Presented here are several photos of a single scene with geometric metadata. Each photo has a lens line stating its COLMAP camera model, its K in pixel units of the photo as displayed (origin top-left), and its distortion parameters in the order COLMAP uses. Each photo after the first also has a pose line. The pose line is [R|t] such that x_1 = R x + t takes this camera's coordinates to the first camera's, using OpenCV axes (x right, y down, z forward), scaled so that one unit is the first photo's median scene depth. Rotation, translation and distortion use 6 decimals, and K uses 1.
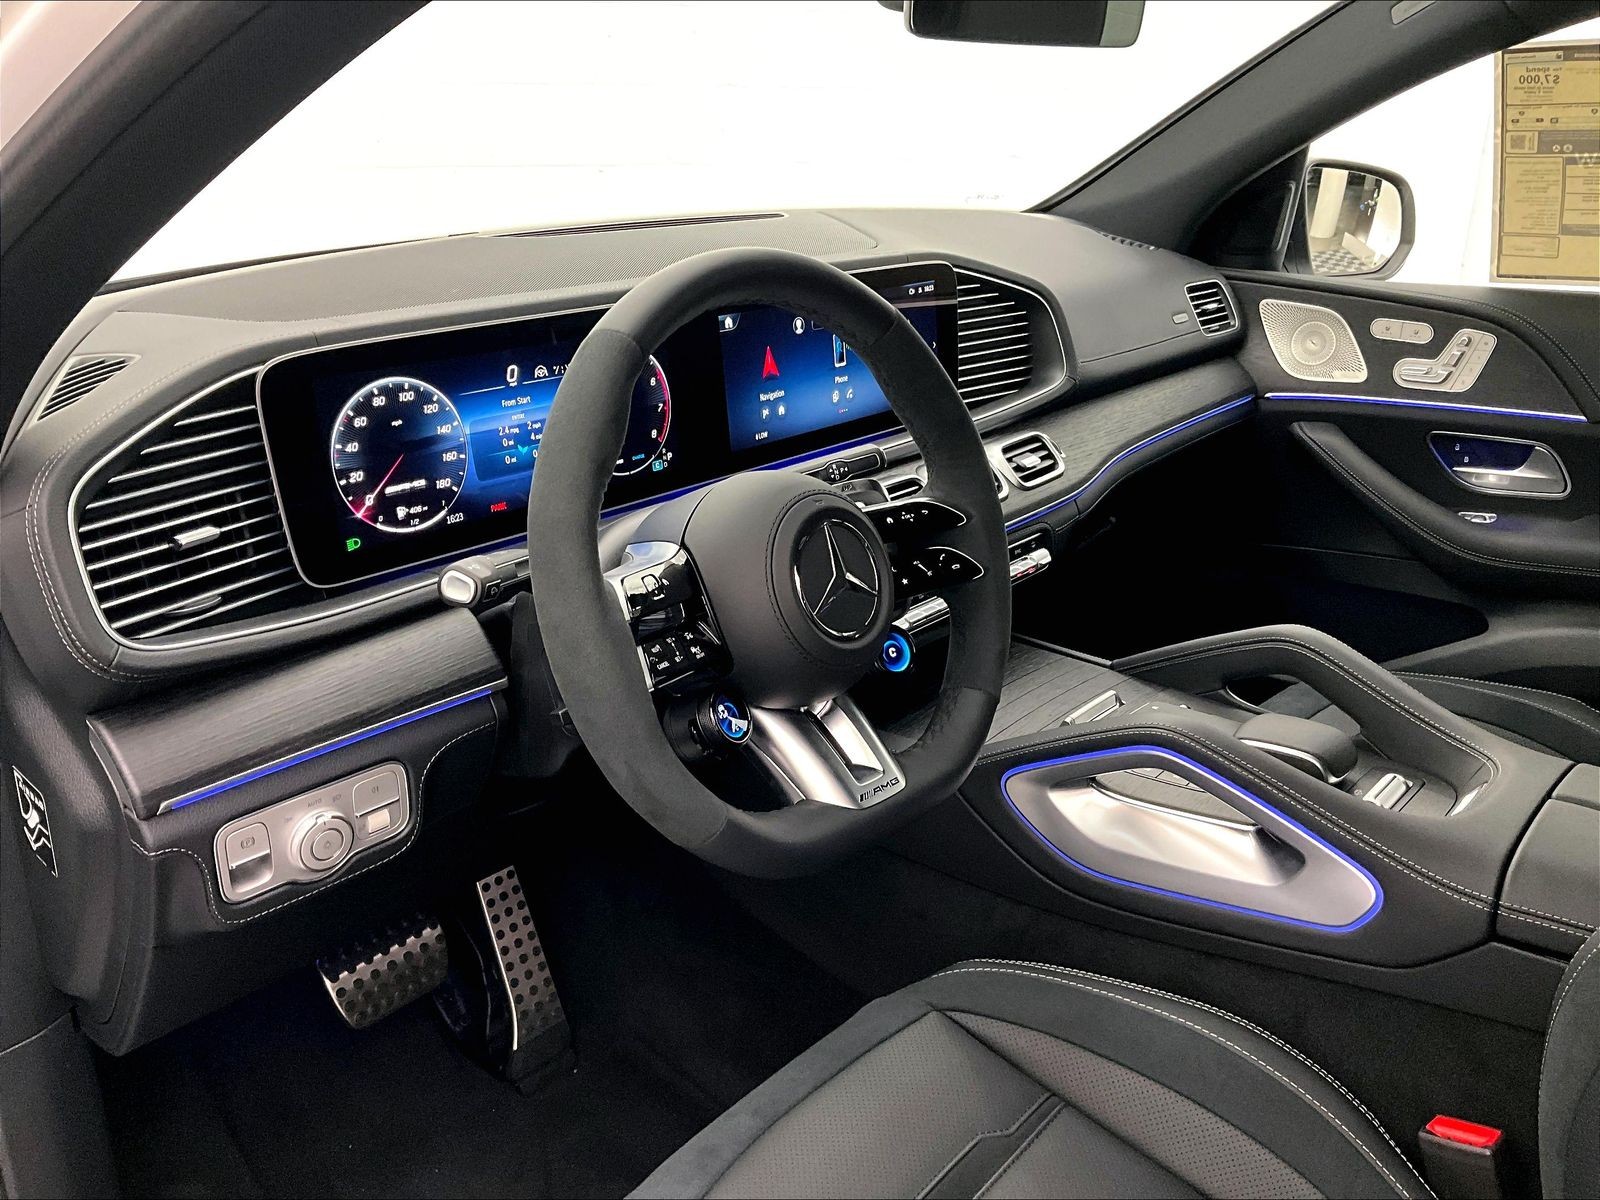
lens RADIAL K [[1348.8, 0, 799.9], [0, 1348.8, 604.9], [0, 0, 1]] dist [-0.005203, -0.028777]
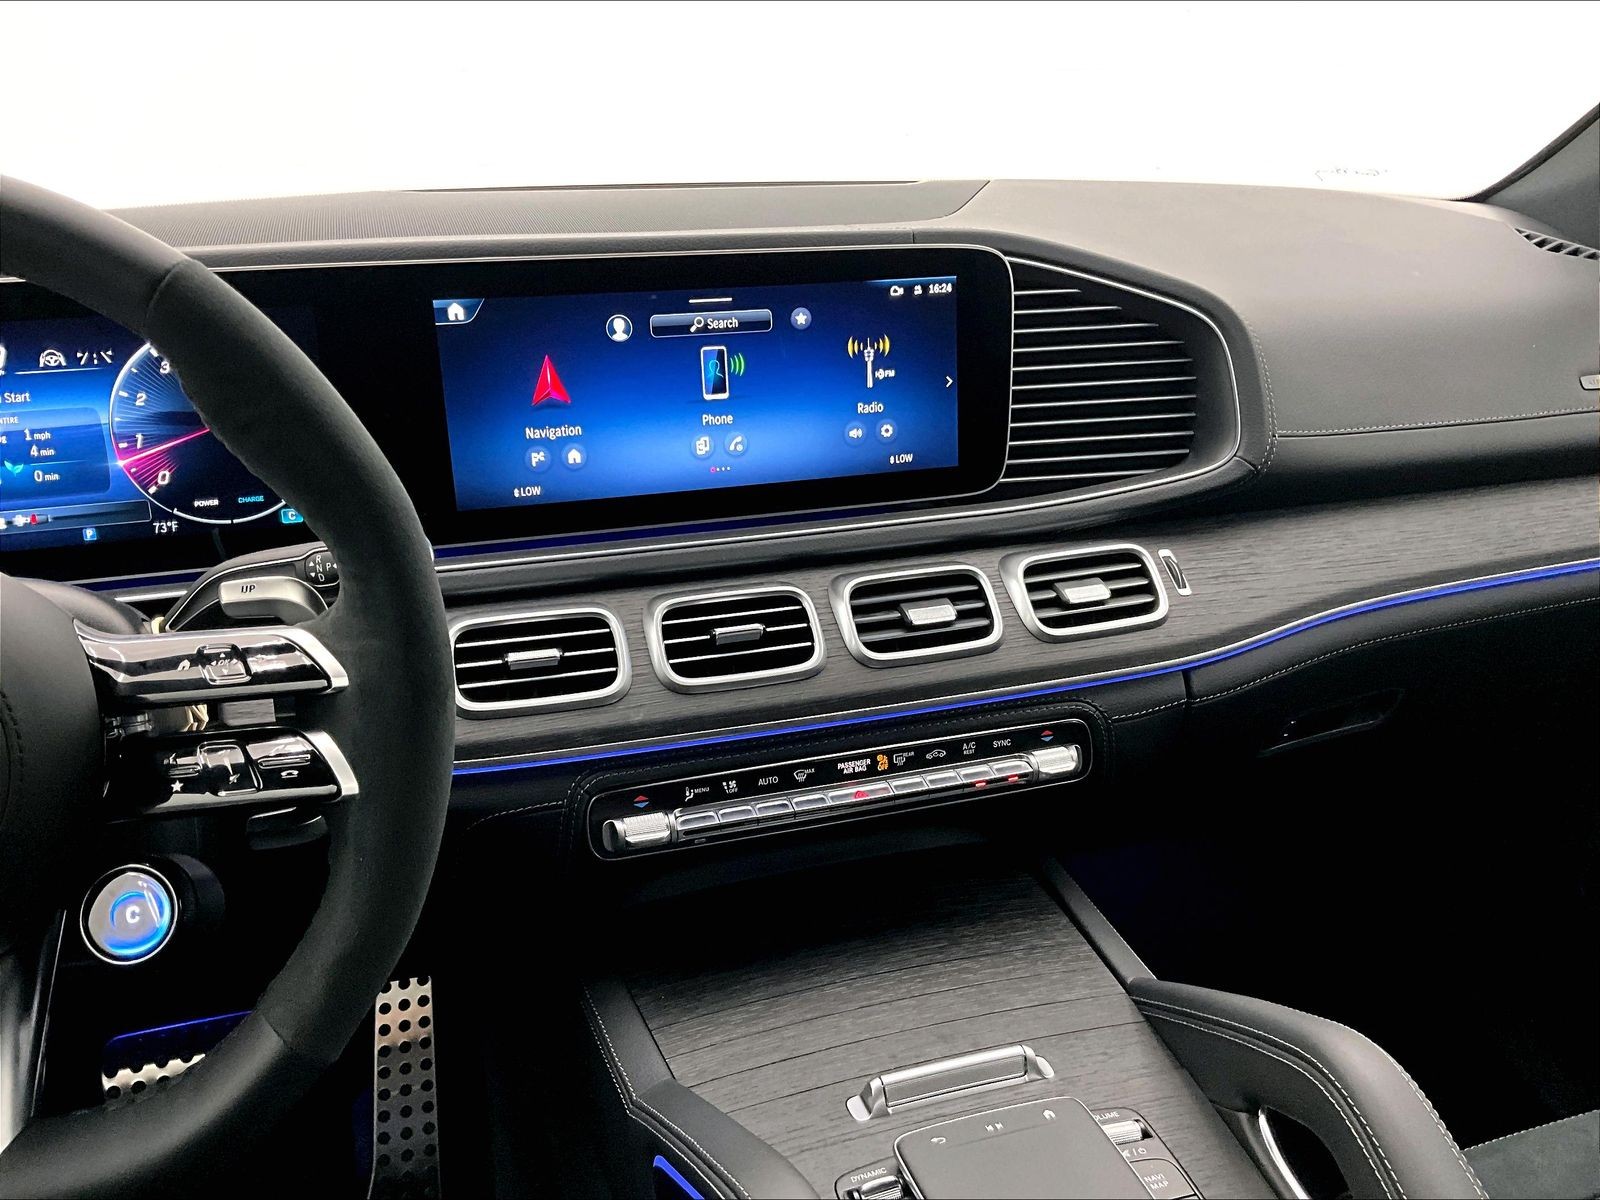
lens RADIAL K [[1348.8, 0, 801.8], [0, 1348.8, 594.6], [0, 0, 1]] dist [-0.005203, -0.028777]
pose [[0.854480, 0.160753, -0.493986, 0.390883], [-0.172017, 0.984827, 0.022932, -0.108832], [0.490177, 0.065379, 0.869168, 0.481066]]
